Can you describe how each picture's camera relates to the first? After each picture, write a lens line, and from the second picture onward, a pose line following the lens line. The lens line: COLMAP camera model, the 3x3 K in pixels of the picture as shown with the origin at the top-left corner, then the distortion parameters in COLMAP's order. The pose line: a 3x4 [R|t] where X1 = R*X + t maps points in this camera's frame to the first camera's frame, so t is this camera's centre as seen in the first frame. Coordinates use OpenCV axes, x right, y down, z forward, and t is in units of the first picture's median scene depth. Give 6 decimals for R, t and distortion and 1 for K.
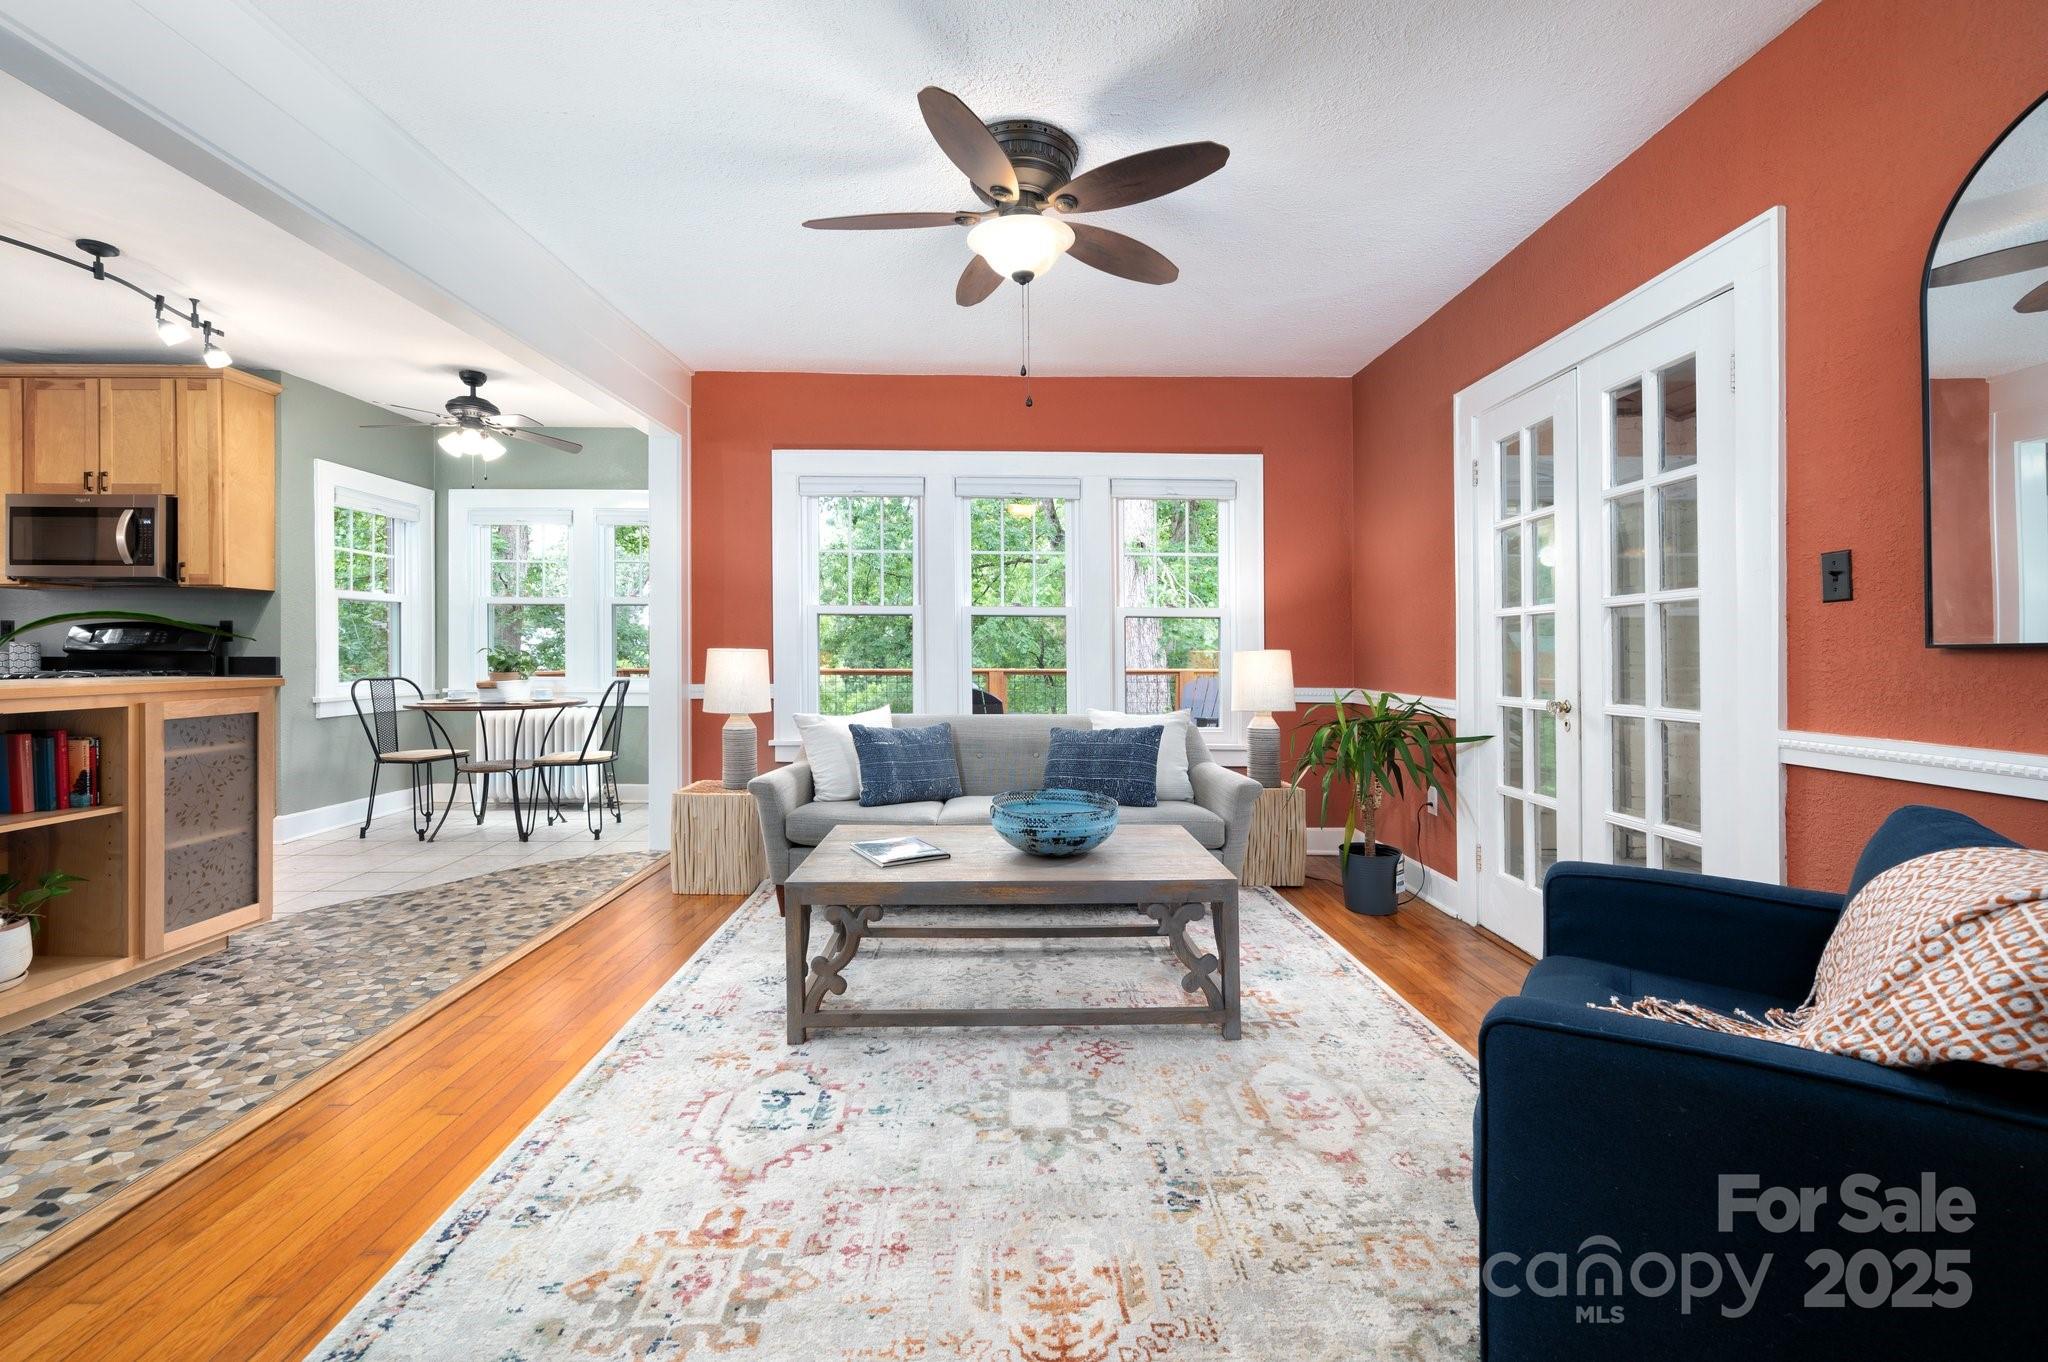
lens RADIAL K [[842.9, 0, 1023.1], [0, 842.9, 655.2], [0, 0, 1]] dist [-0.003740, -0.000103]
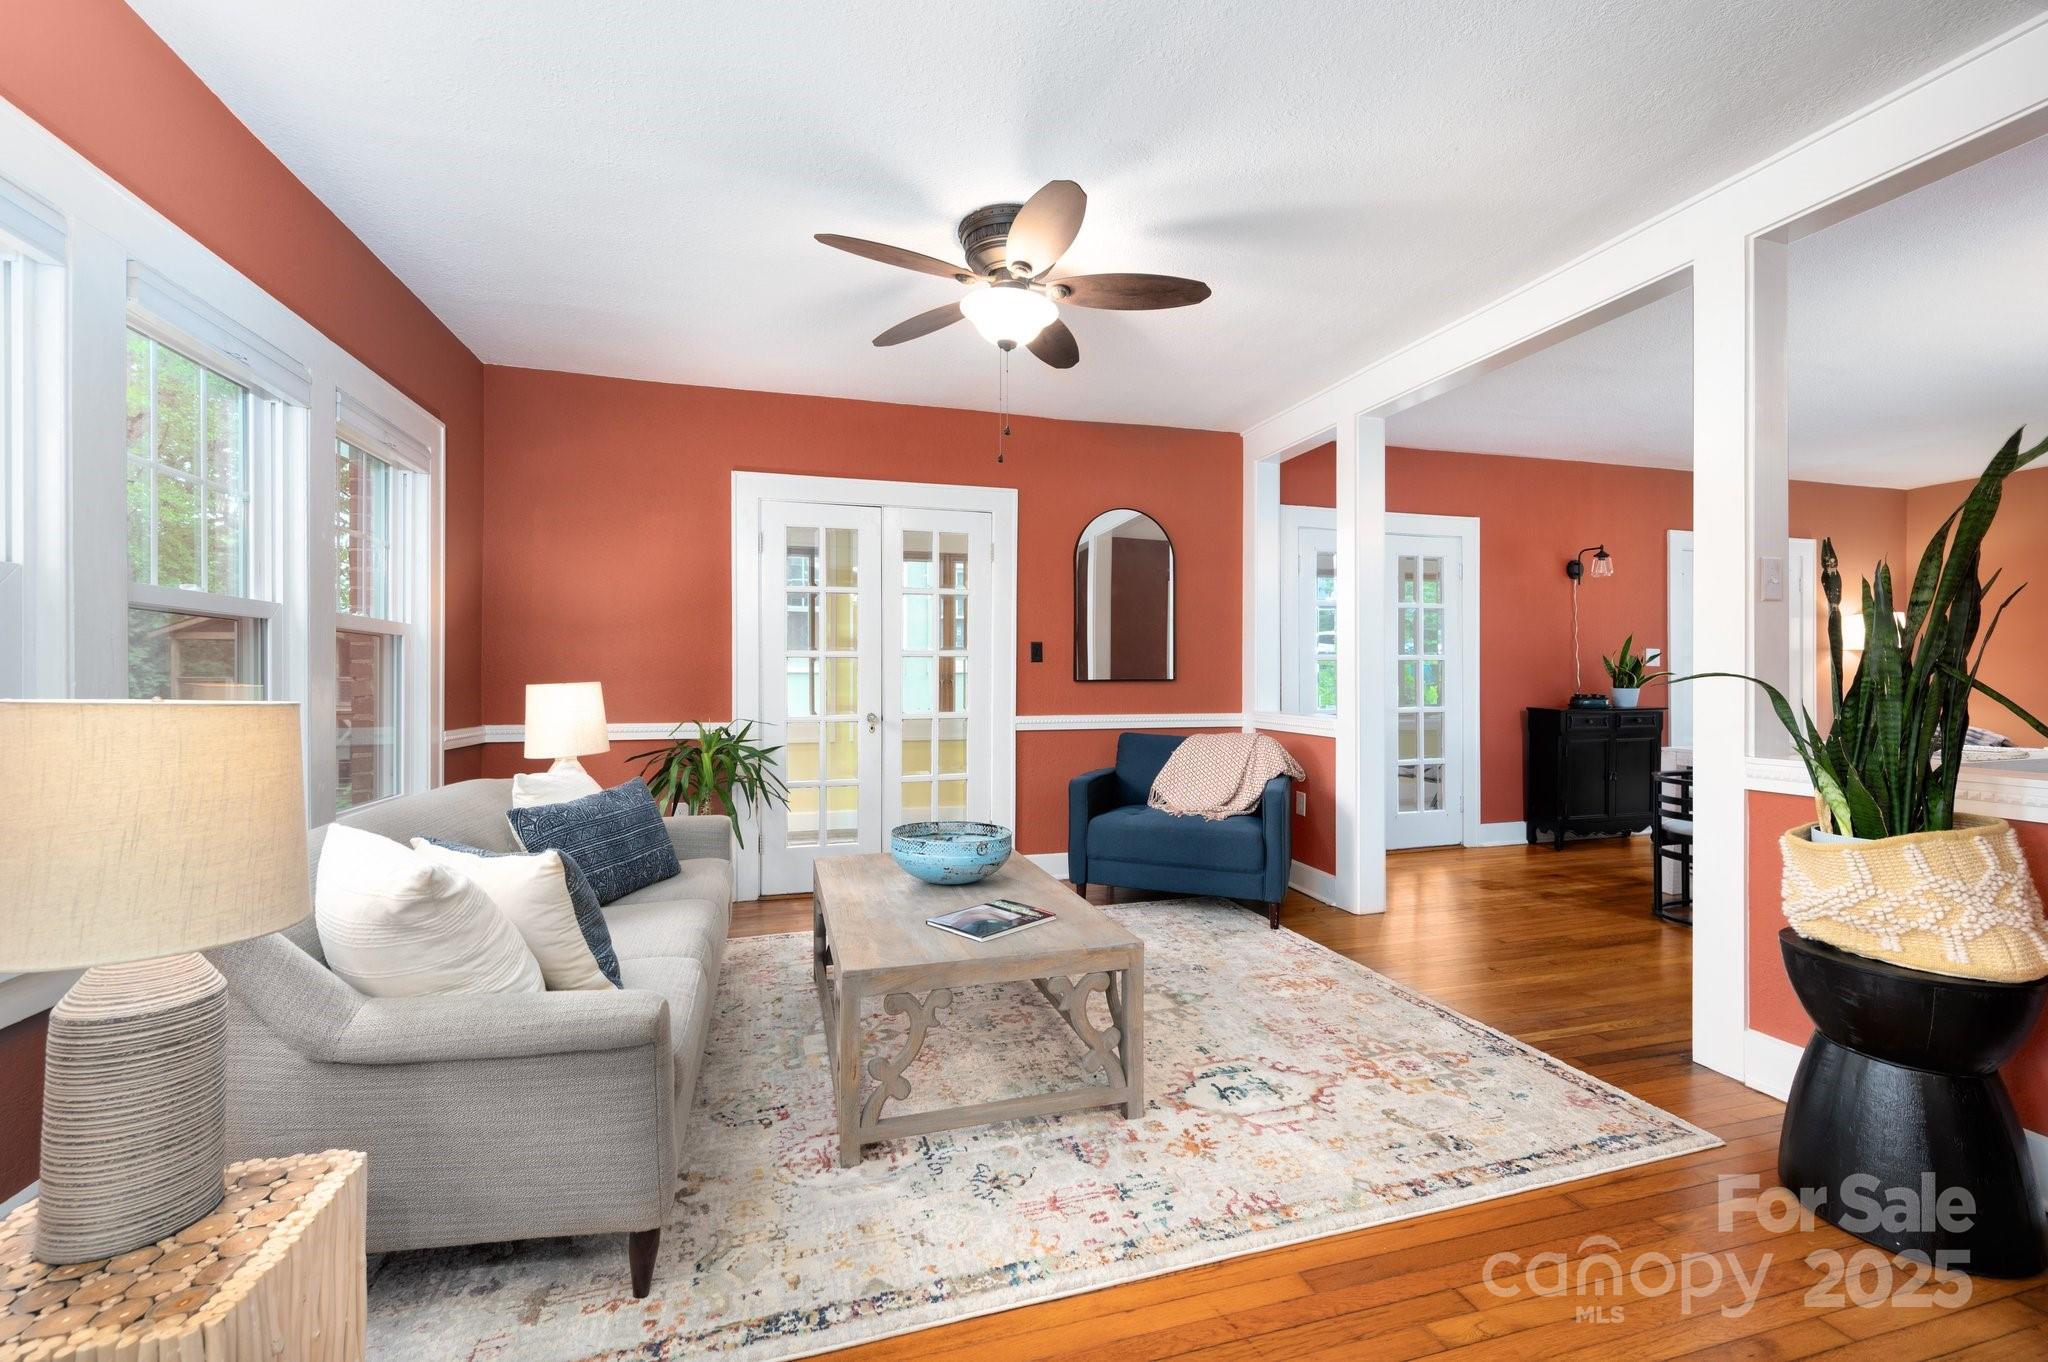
lens RADIAL K [[823.6, 0, 1024.0], [0, 823.6, 681.0], [0, 0, 1]] dist [-0.001222, -0.000158]
pose [[-0.254237, -0.009393, 0.967096, -1.200423], [0.001964, 0.999946, 0.010229, -0.028913], [-0.967140, 0.004500, -0.254205, 1.453577]]
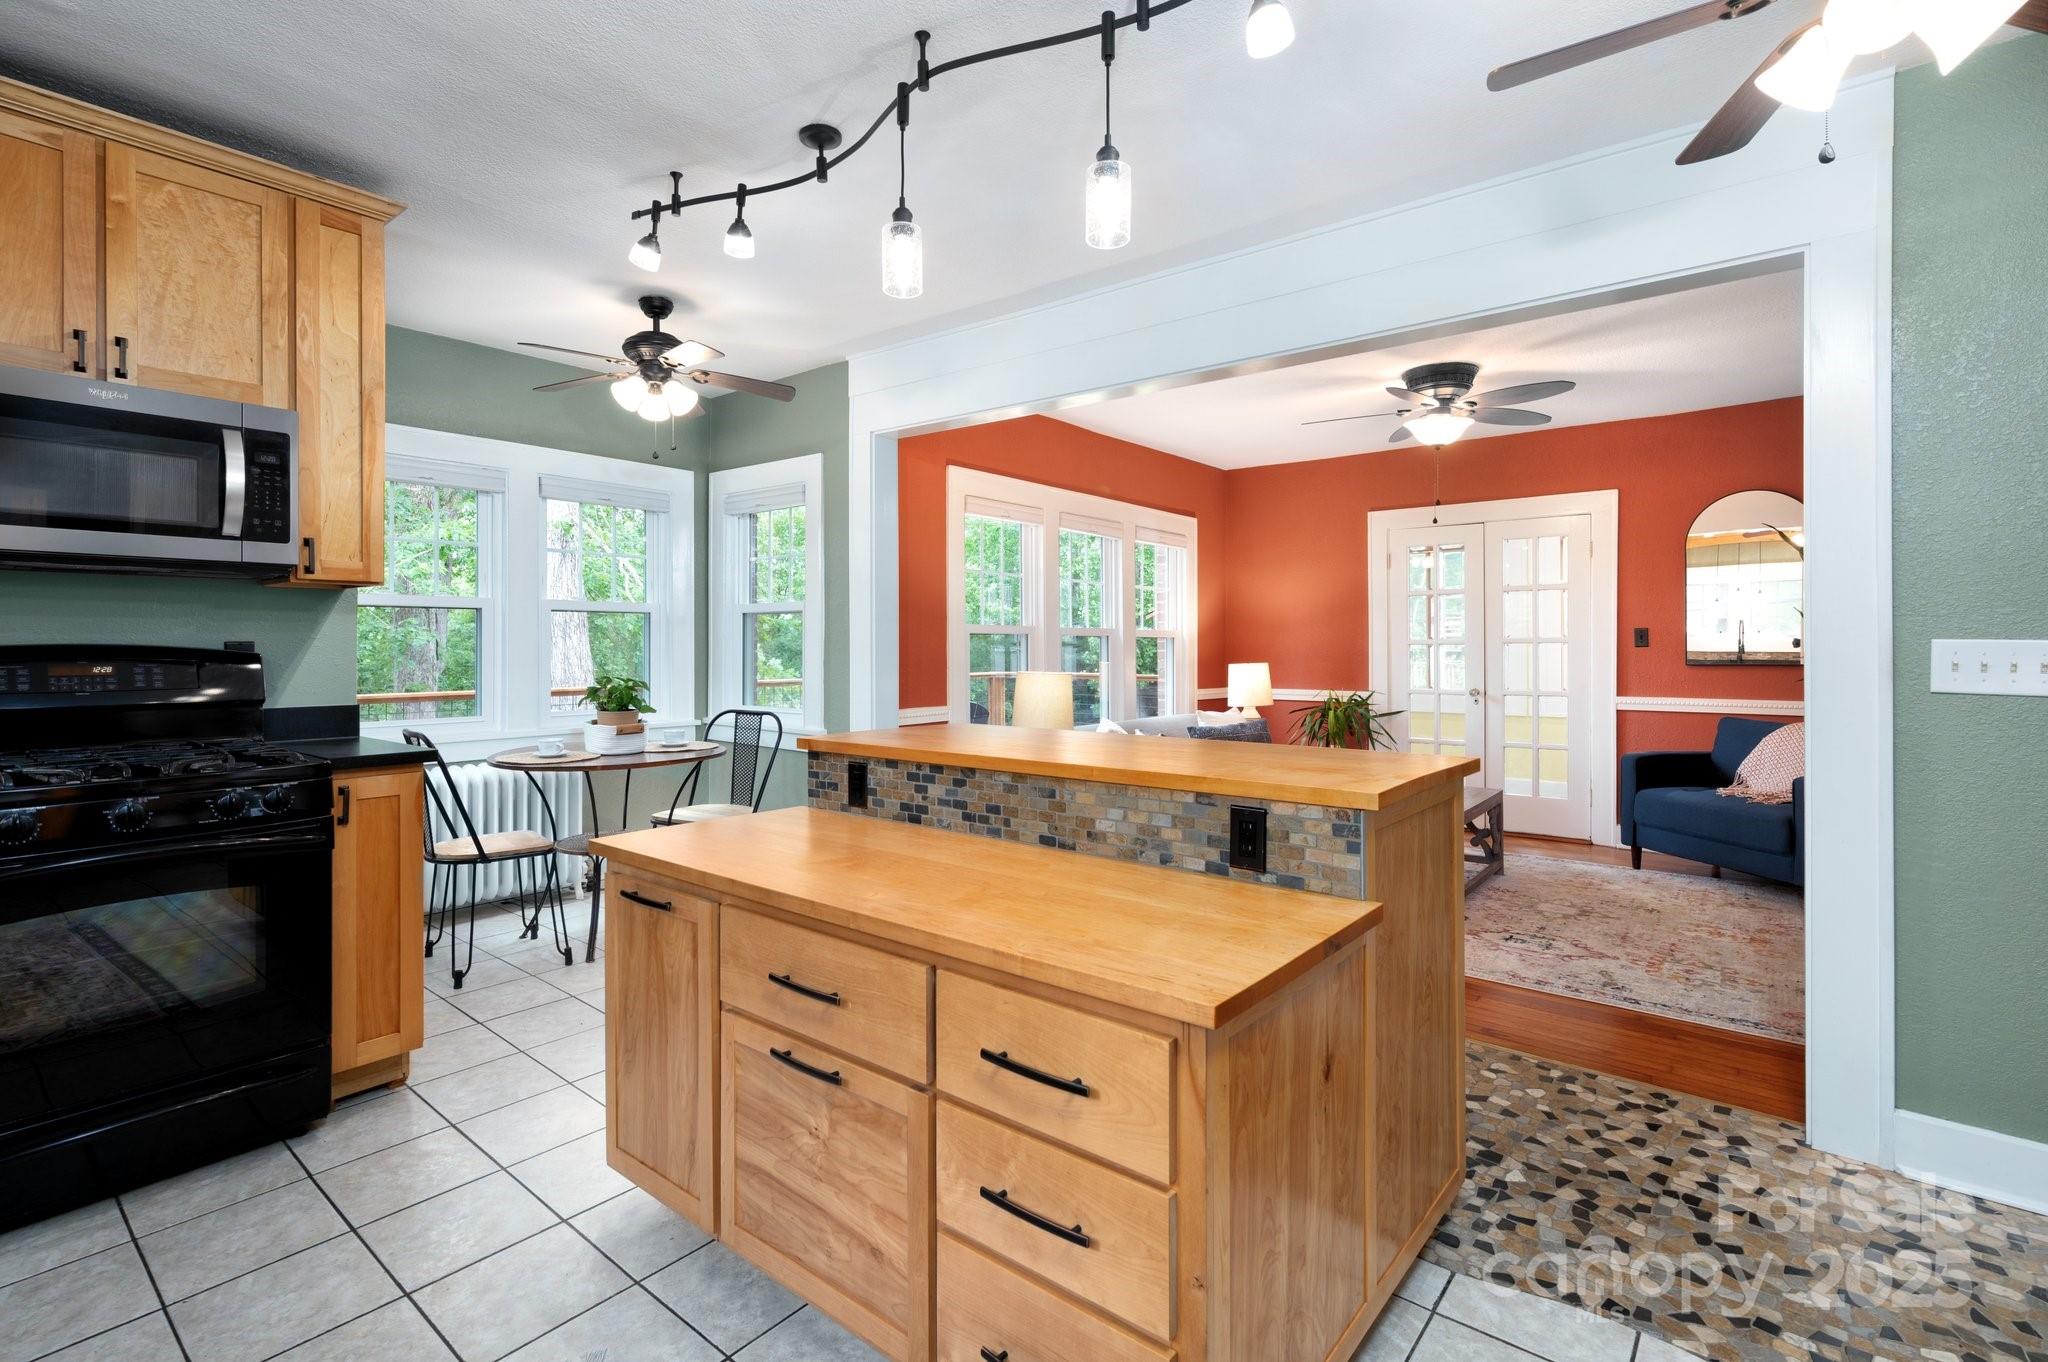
lens RADIAL K [[949.0, 0, 1023.0], [0, 949.0, 645.6], [0, 0, 1]] dist [0.000309, 0.000032]
pose [[0.644091, -0.004630, 0.764935, -2.266698], [0.008039, 0.999967, -0.000717, -0.072109], [-0.764907, 0.006611, 0.644107, 0.491517]]
